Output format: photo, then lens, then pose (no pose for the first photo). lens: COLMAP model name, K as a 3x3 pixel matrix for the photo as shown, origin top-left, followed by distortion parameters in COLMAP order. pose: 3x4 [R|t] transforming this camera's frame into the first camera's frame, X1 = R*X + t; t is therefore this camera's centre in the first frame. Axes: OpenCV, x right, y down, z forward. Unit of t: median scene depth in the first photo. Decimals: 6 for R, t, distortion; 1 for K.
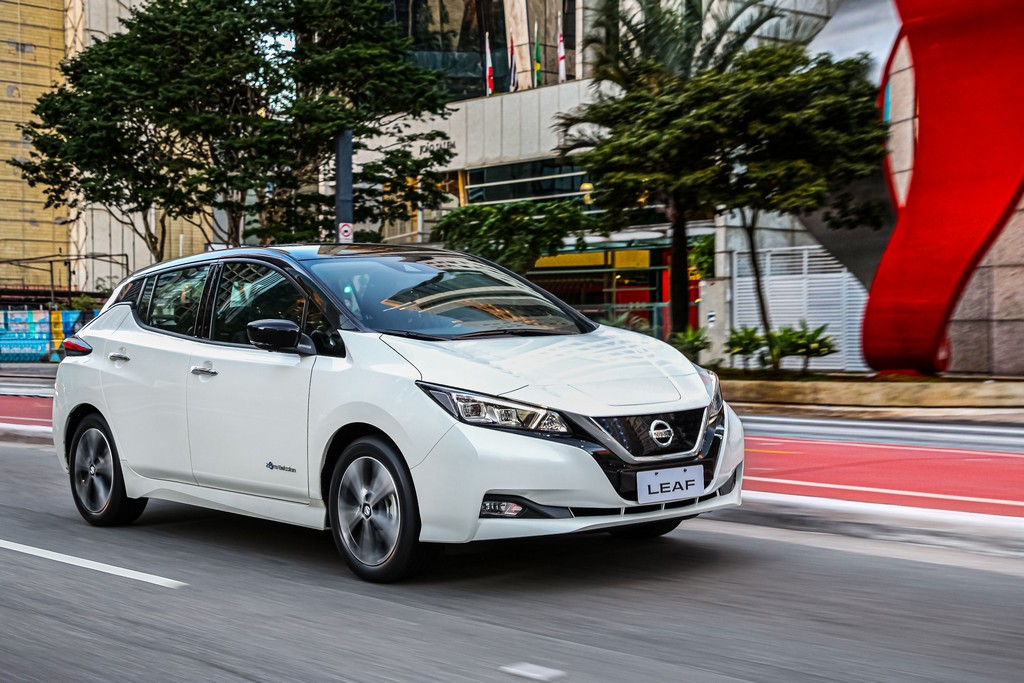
lens RADIAL K [[1740.4, 0, 512.0], [0, 1740.4, 341.5], [0, 0, 1]] dist [0.333099, 0.018309]
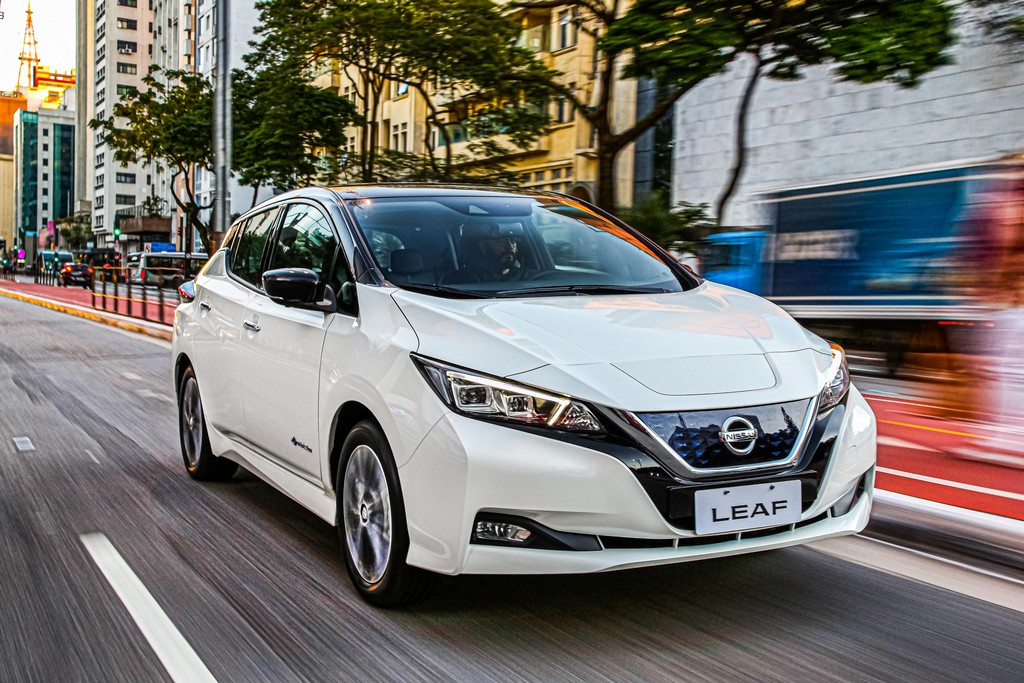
lens RADIAL K [[1217.5, 0, 512.0], [0, 1217.5, 341.5], [0, 0, 1]] dist [0.111188, 0.001443]
pose [[0.972604, 0.029265, -0.230617, 0.110240], [-0.018528, 0.998647, 0.048587, -0.008938], [0.231727, -0.042983, 0.971831, 0.491763]]
